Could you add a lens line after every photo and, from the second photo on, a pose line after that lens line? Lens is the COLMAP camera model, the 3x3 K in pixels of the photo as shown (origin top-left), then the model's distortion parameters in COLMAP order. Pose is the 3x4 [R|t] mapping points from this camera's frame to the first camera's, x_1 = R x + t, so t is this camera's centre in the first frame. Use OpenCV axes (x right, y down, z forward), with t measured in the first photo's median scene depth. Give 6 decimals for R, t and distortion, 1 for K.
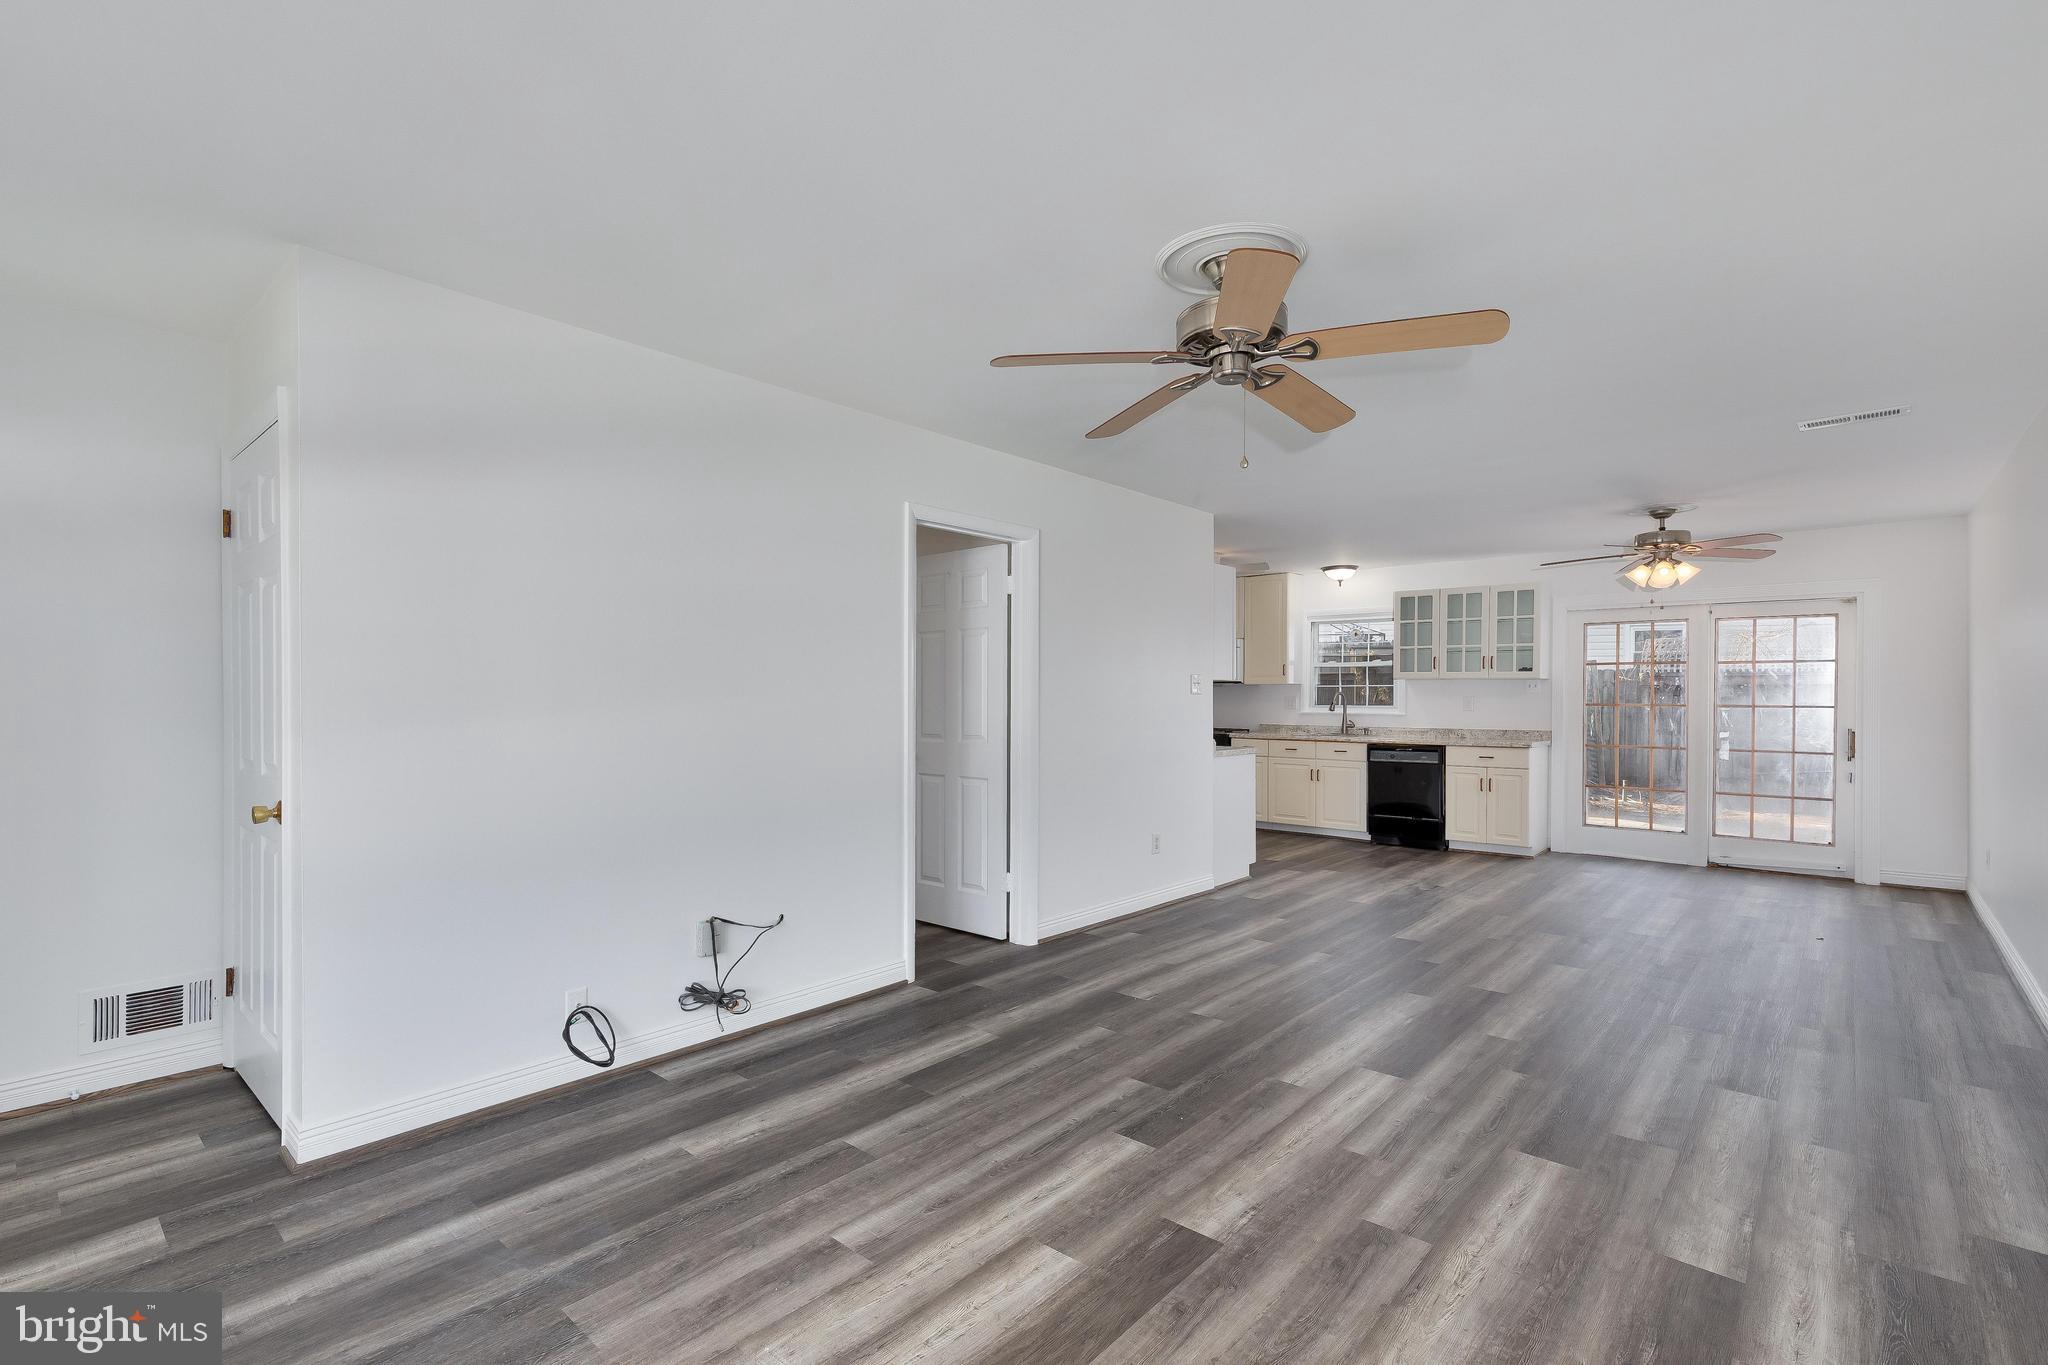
lens RADIAL K [[918.5, 0, 1011.9], [0, 918.5, 701.8], [0, 0, 1]] dist [0.010509, -0.002456]
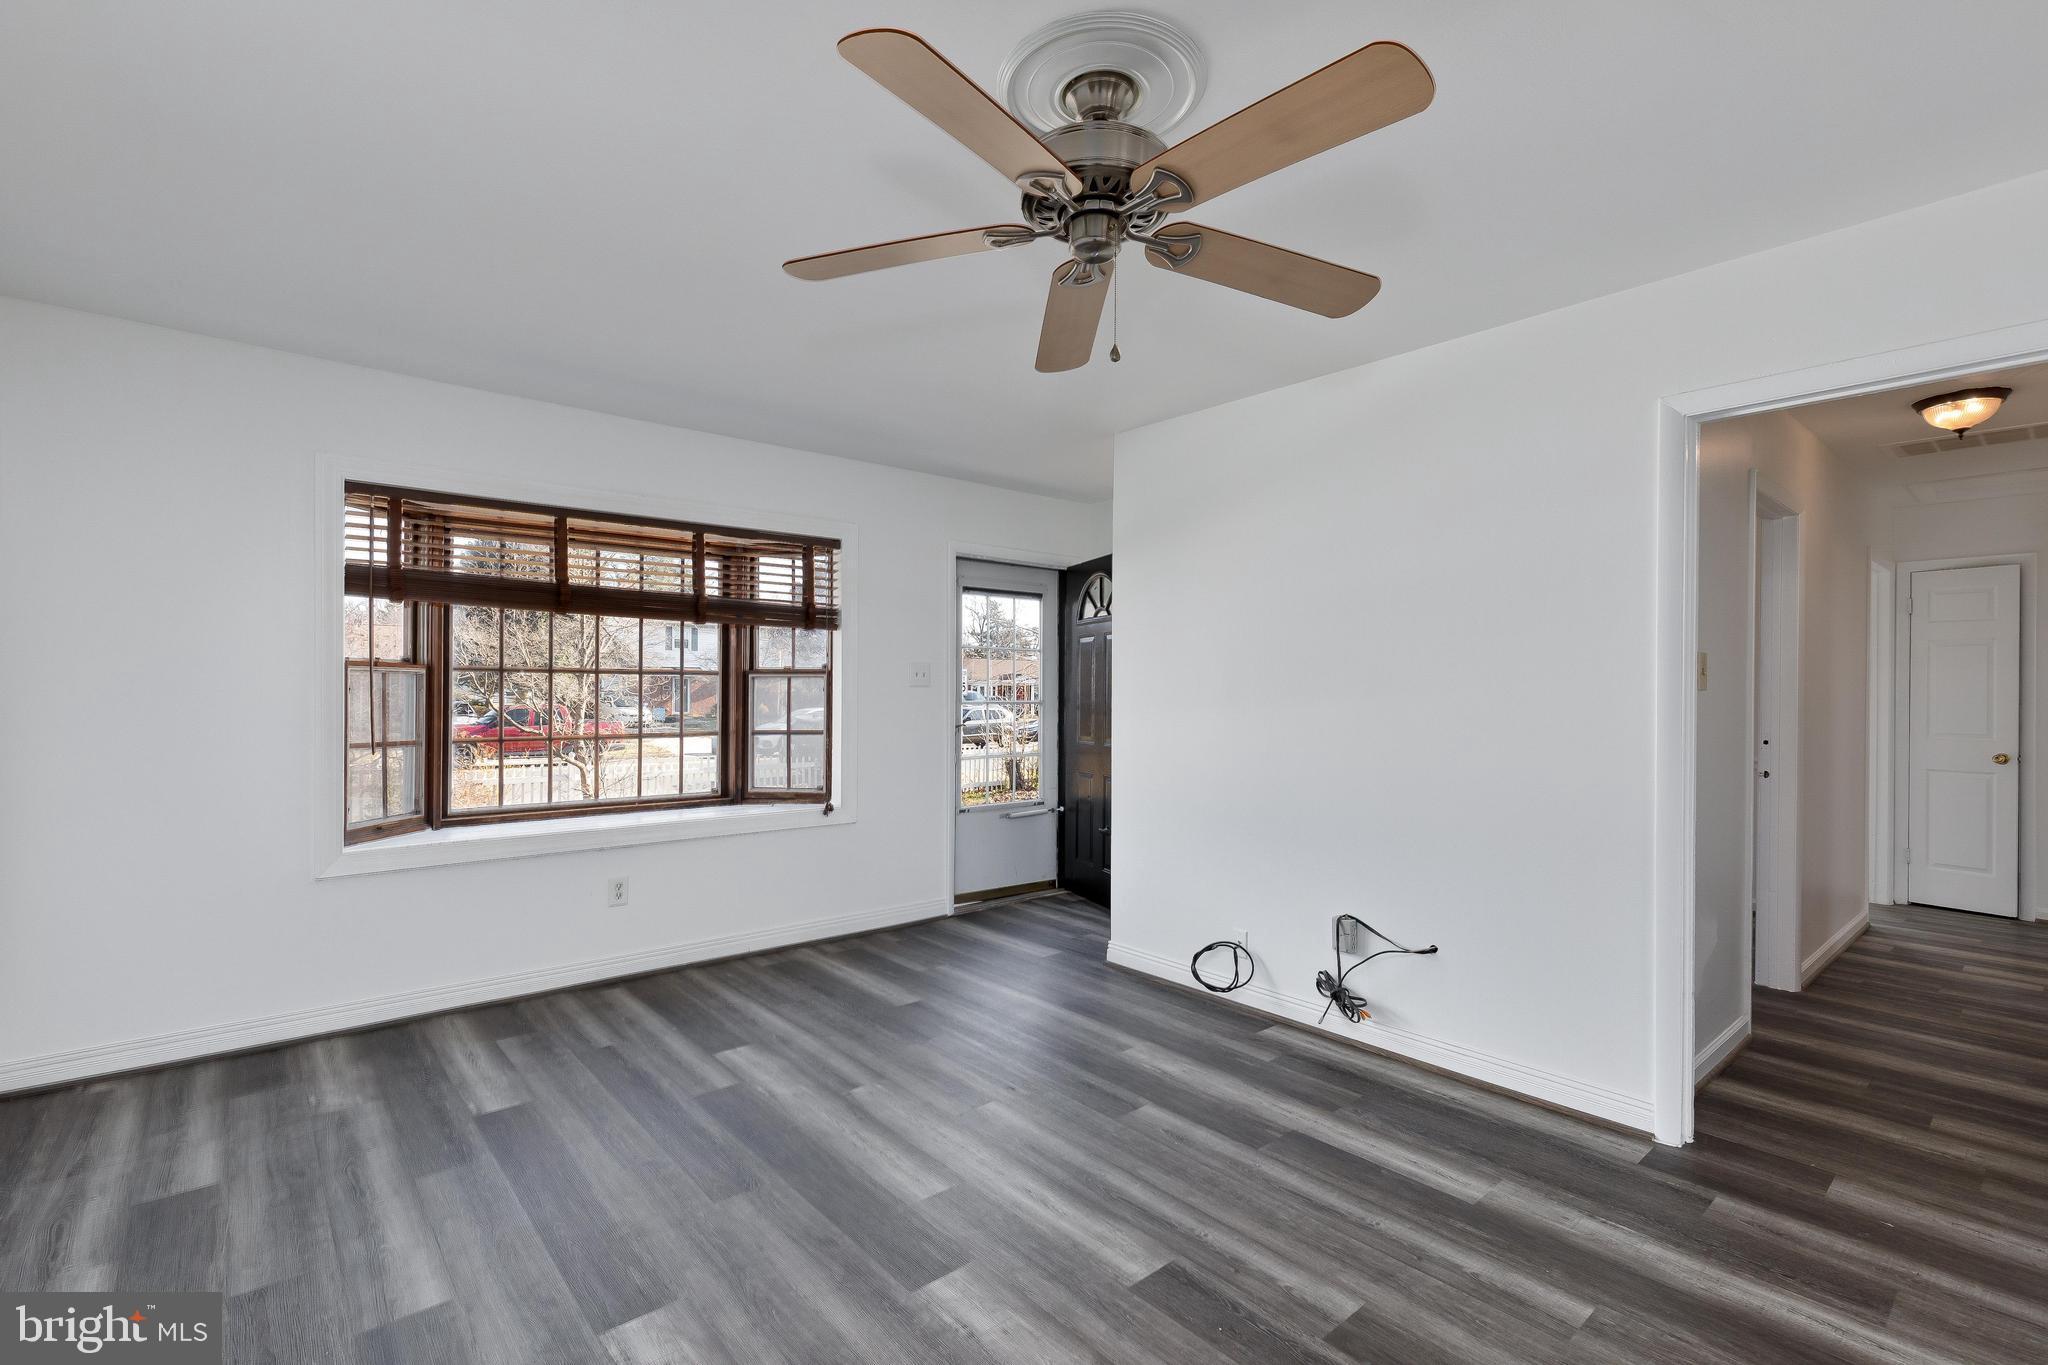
lens RADIAL K [[918.5, 0, 1030.5], [0, 918.5, 679.5], [0, 0, 1]] dist [0.010509, -0.002456]
pose [[-0.118921, -0.018461, -0.992732, 0.585941], [-0.014861, 0.999748, -0.016811, -0.000421], [0.992793, 0.012754, -0.119165, 0.633233]]
